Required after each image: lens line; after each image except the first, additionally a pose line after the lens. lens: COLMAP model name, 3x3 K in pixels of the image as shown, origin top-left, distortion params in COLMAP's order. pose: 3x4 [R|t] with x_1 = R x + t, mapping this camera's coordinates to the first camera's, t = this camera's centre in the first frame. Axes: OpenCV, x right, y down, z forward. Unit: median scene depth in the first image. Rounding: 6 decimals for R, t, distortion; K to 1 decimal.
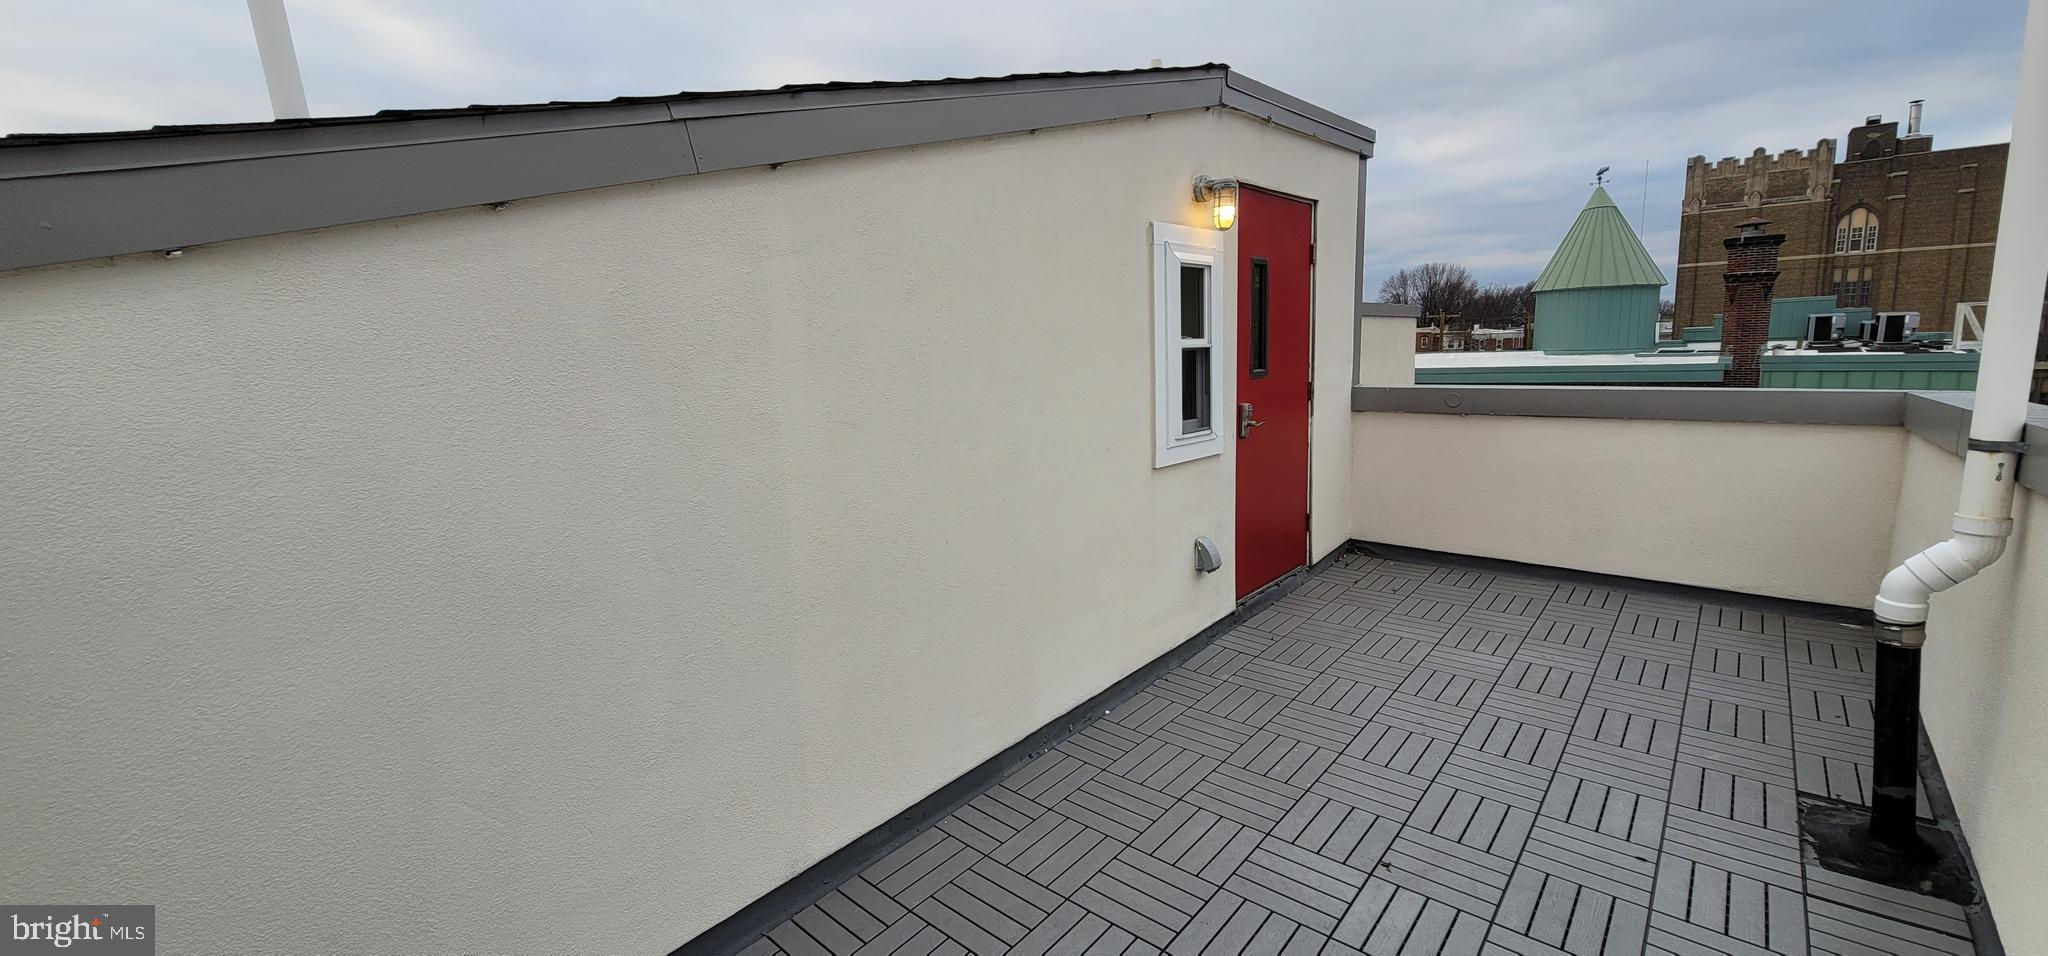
lens RADIAL K [[833.3, 0, 1016.7], [0, 833.3, 474.1], [0, 0, 1]] dist [-0.002187, -0.000135]
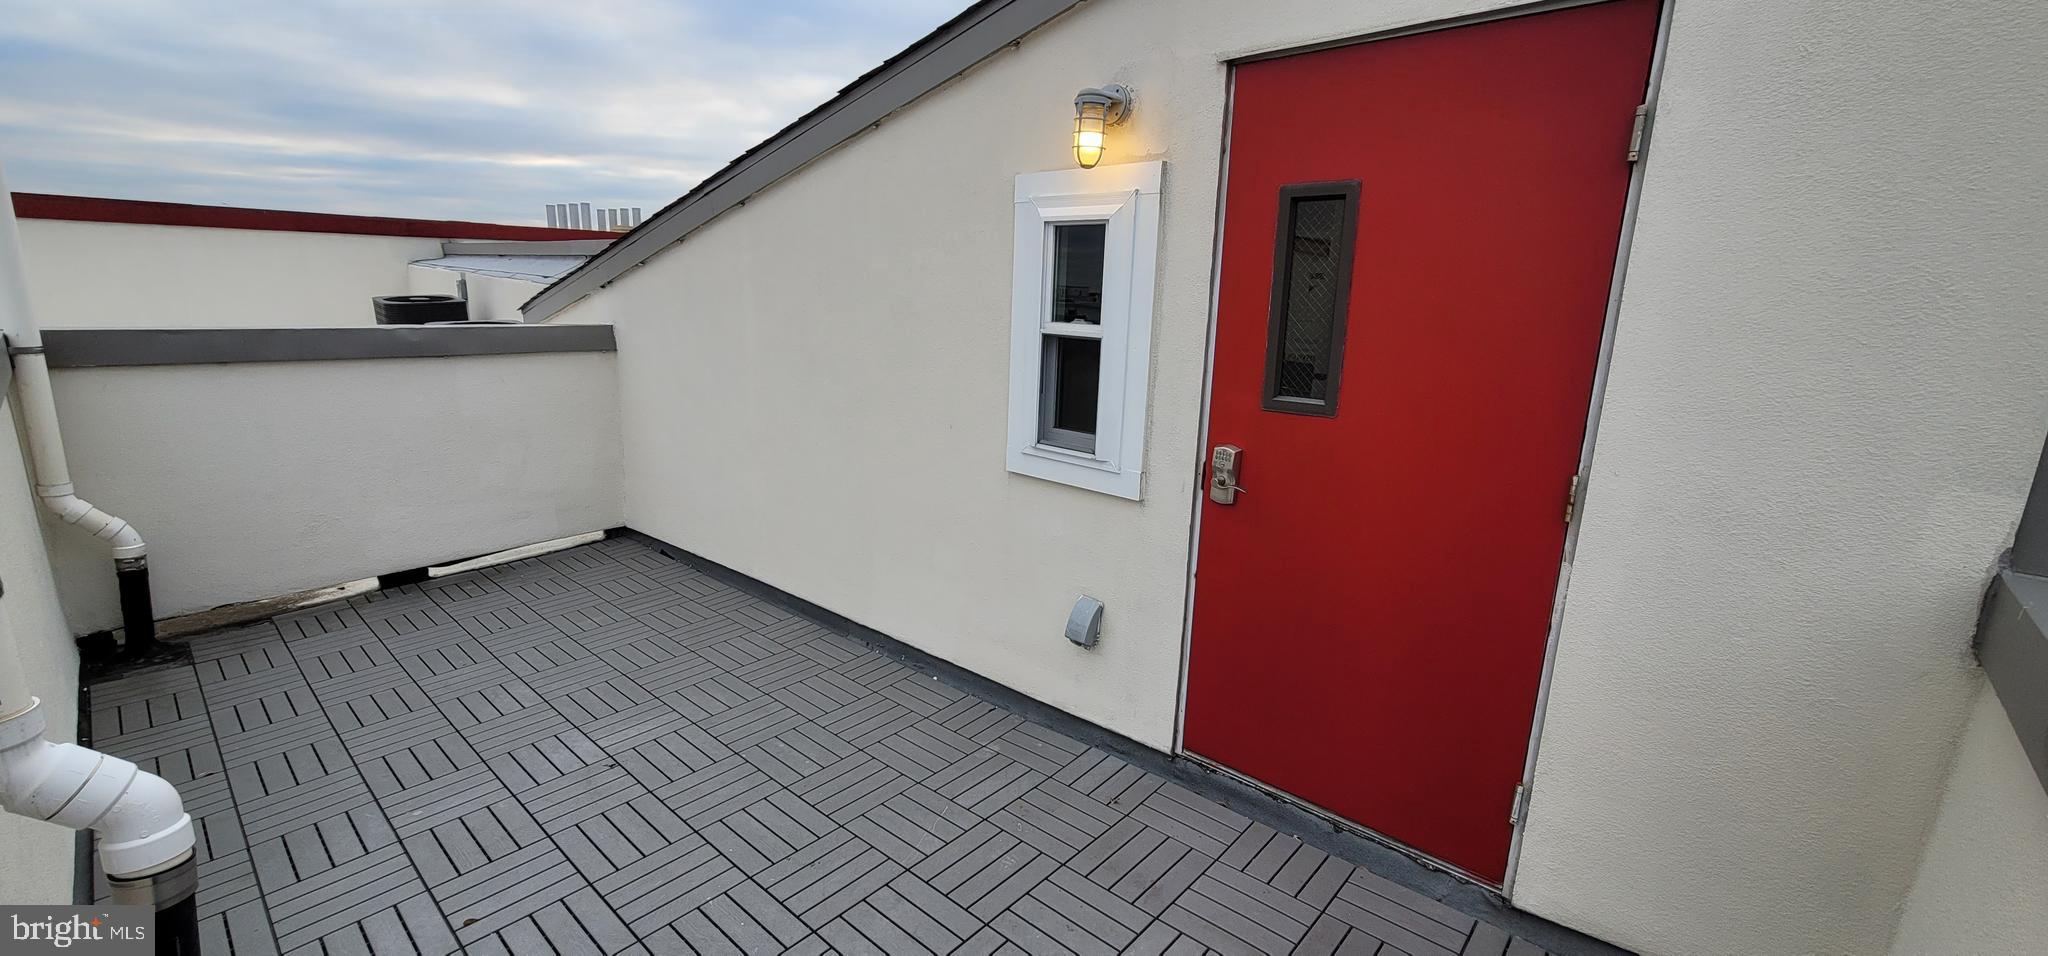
lens RADIAL K [[833.3, 0, 1016.6], [0, 833.3, 480.2], [0, 0, 1]] dist [-0.002187, -0.000135]
pose [[-0.022365, 0.262025, -0.964802, 1.196254], [-0.174767, 0.949159, 0.261828, -0.268524], [0.984356, 0.174472, 0.024565, 1.192529]]
